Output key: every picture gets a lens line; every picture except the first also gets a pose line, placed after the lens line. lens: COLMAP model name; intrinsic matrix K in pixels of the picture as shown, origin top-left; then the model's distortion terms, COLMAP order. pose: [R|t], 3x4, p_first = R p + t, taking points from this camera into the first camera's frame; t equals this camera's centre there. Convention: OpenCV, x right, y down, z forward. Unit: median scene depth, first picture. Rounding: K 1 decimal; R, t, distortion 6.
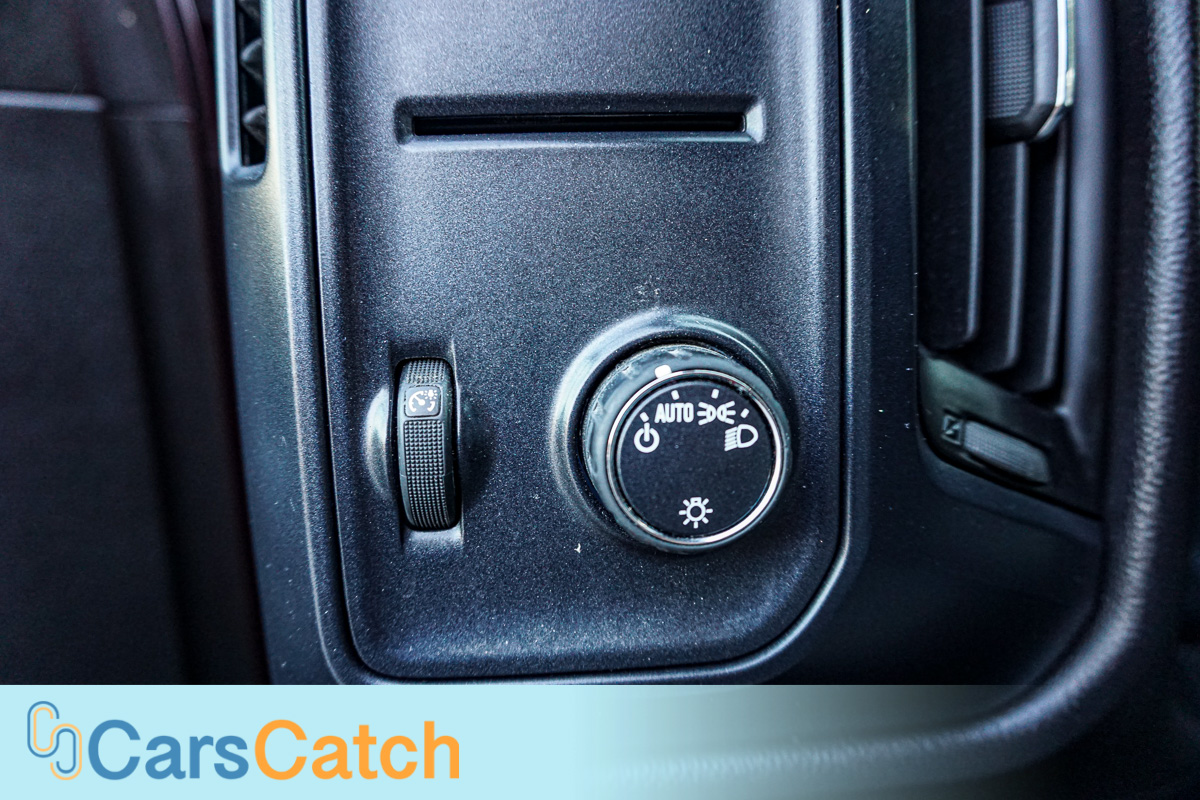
lens RADIAL K [[815.1, 0, 602.5], [0, 815.1, 402.3], [0, 0, 1]] dist [-0.037545, 0.029537]
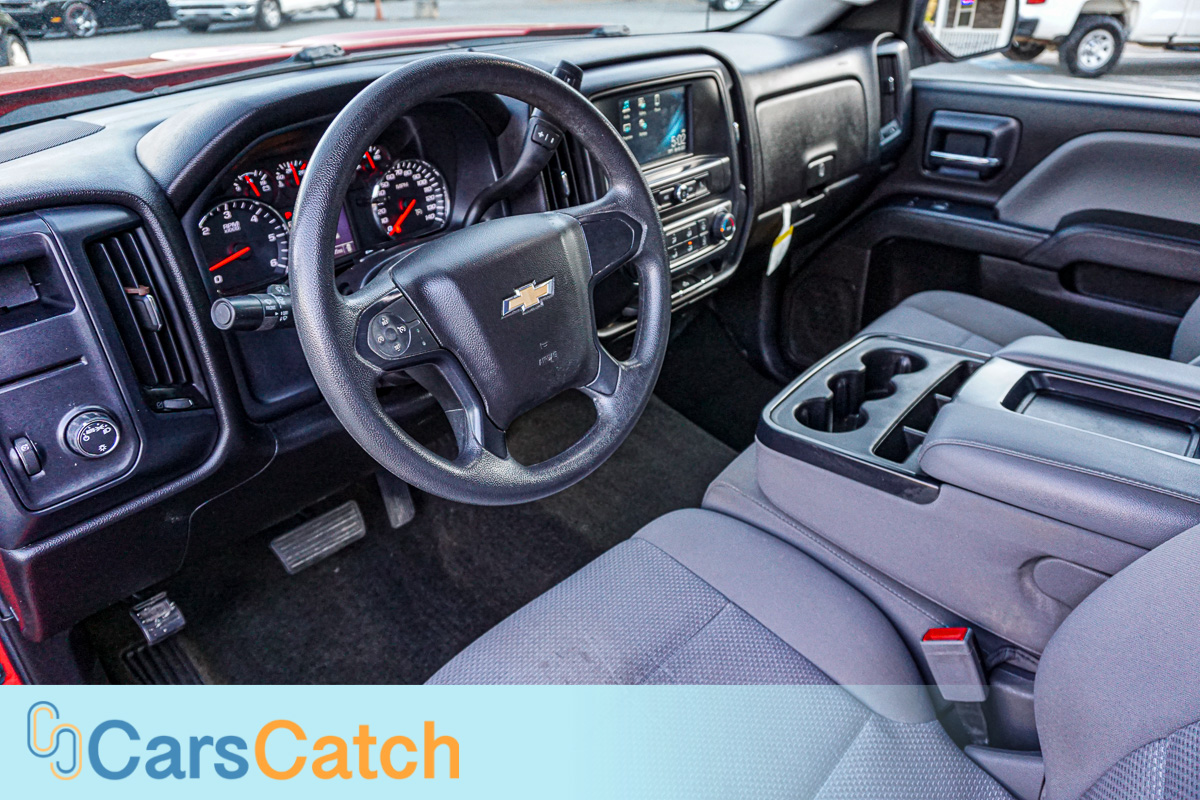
lens RADIAL K [[815.1, 0, 603.8], [0, 815.1, 396.5], [0, 0, 1]] dist [-0.037545, 0.029537]
pose [[0.712580, -0.333780, 0.617107, -0.610160], [0.194532, 0.939092, 0.283307, -0.916253], [-0.674082, -0.081832, 0.734109, -4.438523]]
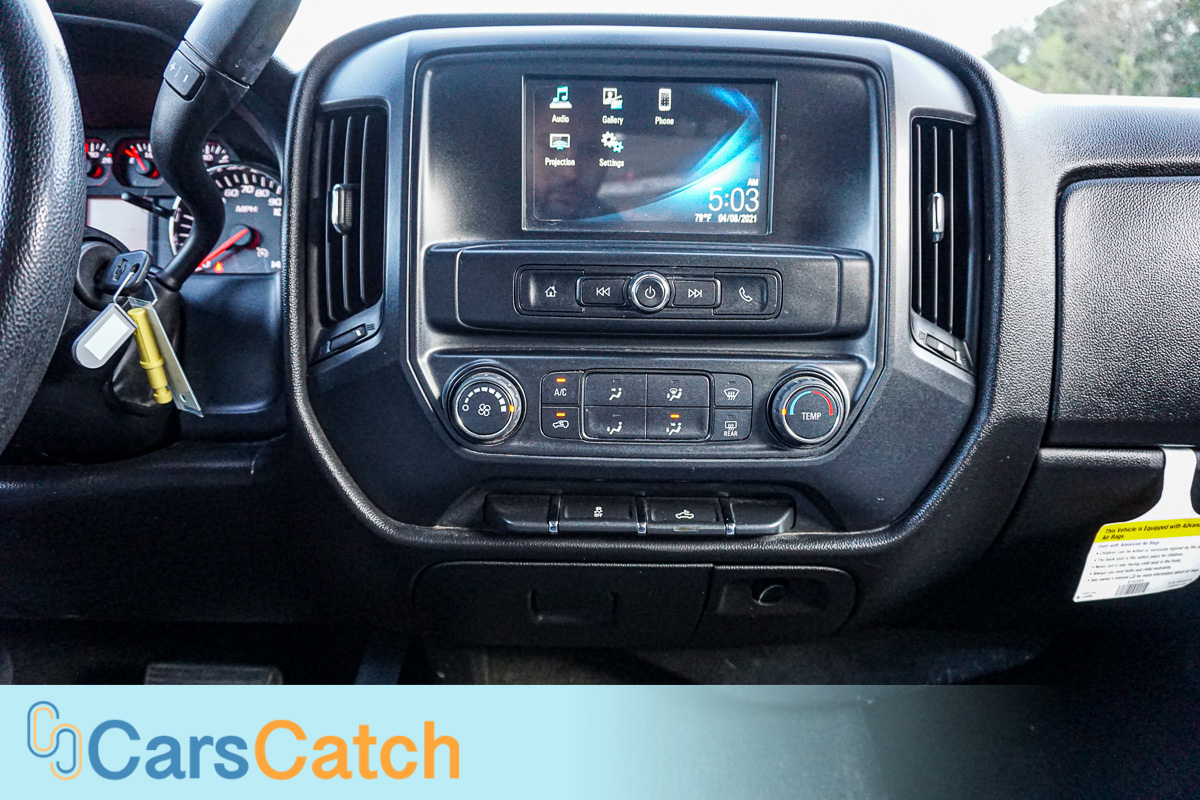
lens RADIAL K [[815.1, 0, 596.9], [0, 815.1, 390.5], [0, 0, 1]] dist [-0.037545, 0.029537]
pose [[0.996513, 0.050178, -0.066658, 5.938886], [-0.054635, 0.996269, -0.066813, 0.357624], [0.063057, 0.070222, 0.995536, -2.248081]]
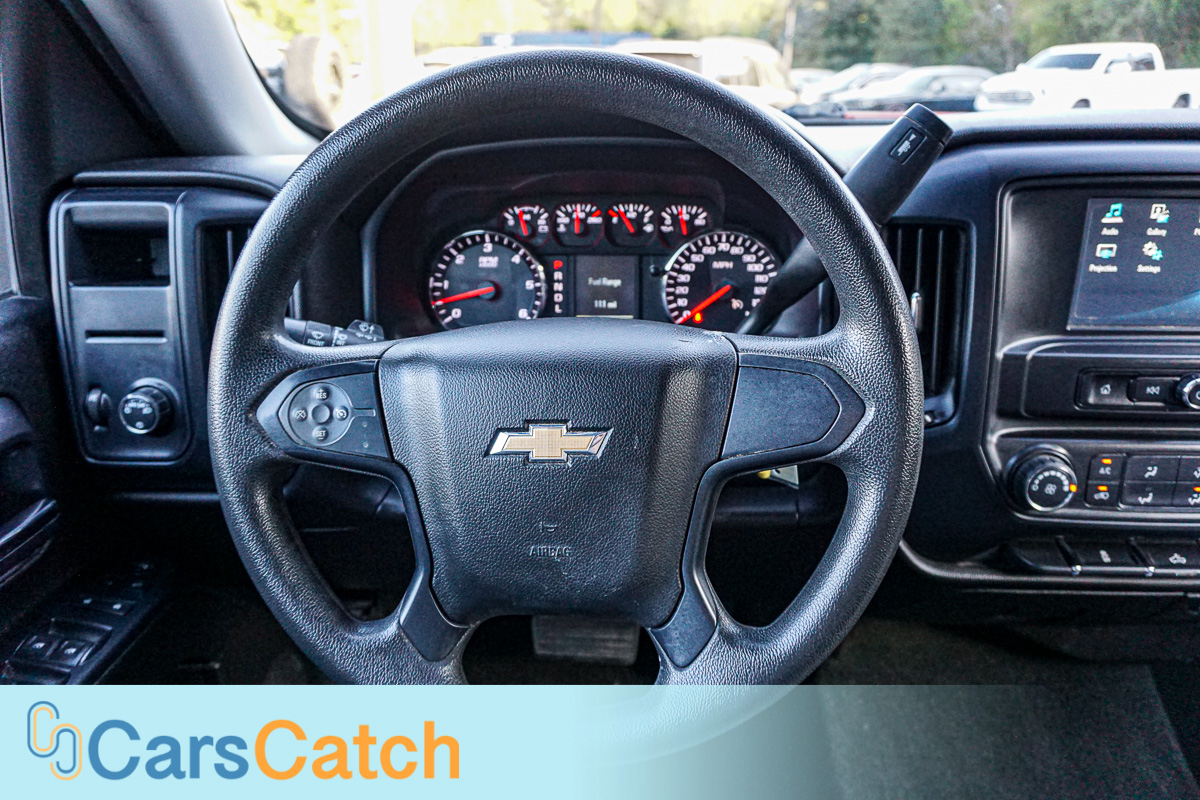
lens RADIAL K [[815.1, 0, 598.1], [0, 815.1, 389.3], [0, 0, 1]] dist [-0.037545, 0.029537]
pose [[0.992870, 0.056042, -0.105207, 3.157286], [-0.045577, 0.994007, 0.099365, -0.646696], [0.110145, -0.093862, 0.989474, -3.238200]]
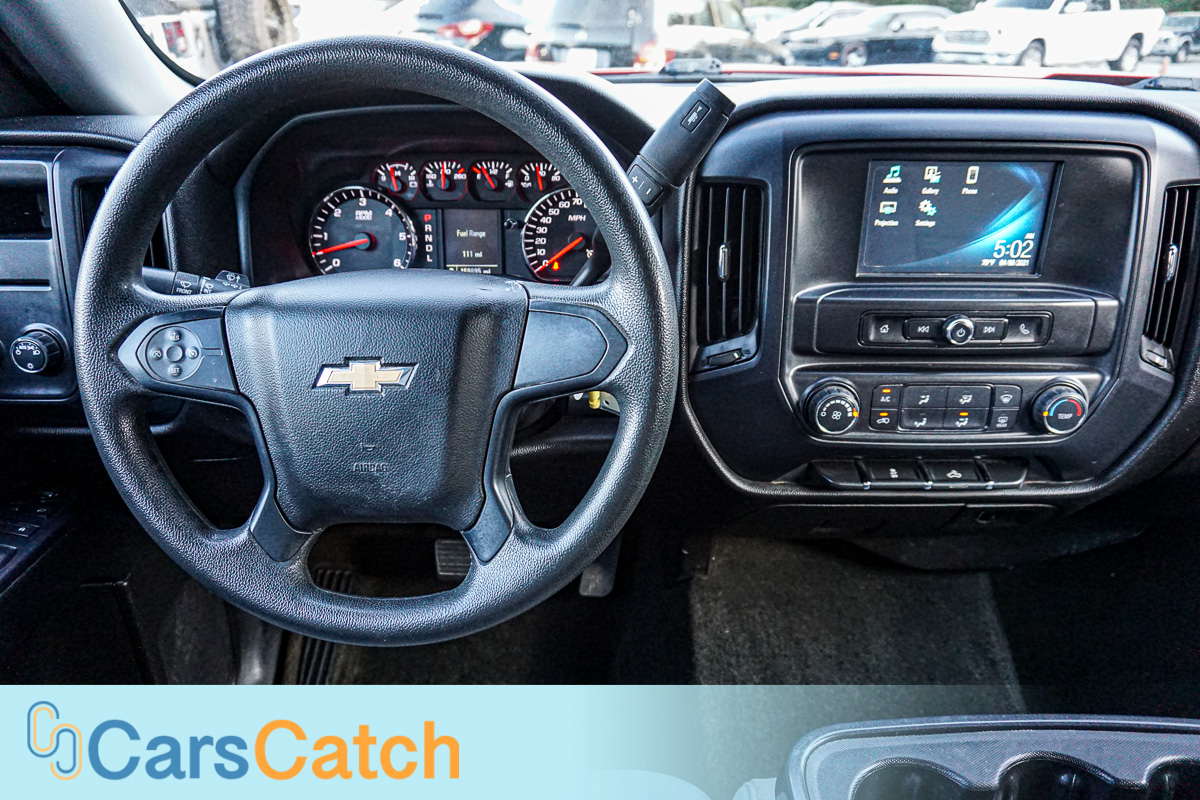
lens RADIAL K [[815.1, 0, 595.8], [0, 815.1, 387.7], [0, 0, 1]] dist [-0.037545, 0.029537]
pose [[0.996740, 0.054310, -0.059664, 3.960644], [-0.043846, 0.985402, 0.164500, -0.731814], [0.067727, -0.161347, 0.984571, -3.797337]]
